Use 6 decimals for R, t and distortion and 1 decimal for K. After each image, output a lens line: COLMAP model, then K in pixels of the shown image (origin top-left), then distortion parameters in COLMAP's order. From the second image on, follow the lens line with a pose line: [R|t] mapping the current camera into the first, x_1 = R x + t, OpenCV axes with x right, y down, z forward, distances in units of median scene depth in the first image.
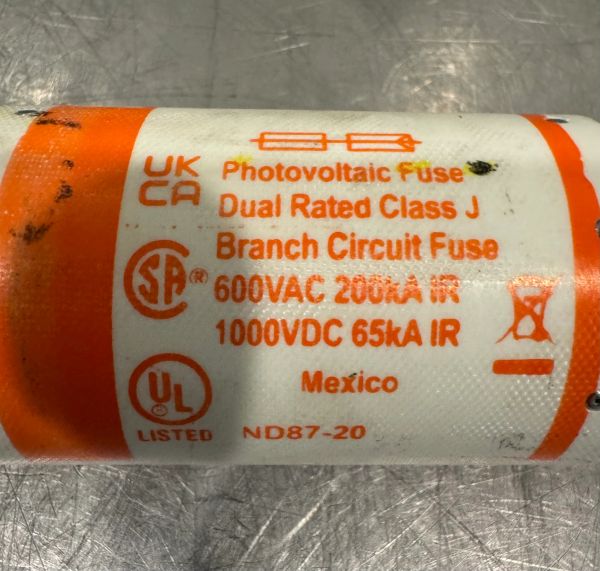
lens RADIAL K [[576.7, 0, 303.1], [0, 576.7, 285.9], [0, 0, 1]] dist [0.005578, 0.000000]
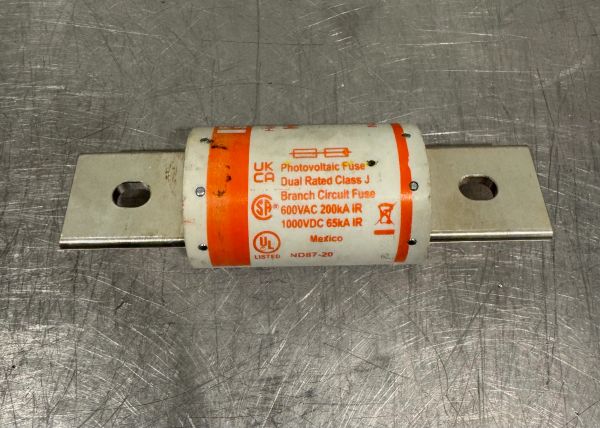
lens RADIAL K [[430.8, 0, 296.6], [0, 430.8, 213.7], [0, 0, 1]] dist [-0.003180, -0.001268]
pose [[0.999102, -0.025575, -0.033789, 0.005513], [0.030933, 0.985127, 0.169022, -0.348027], [0.028963, -0.169915, 0.985033, -1.205465]]
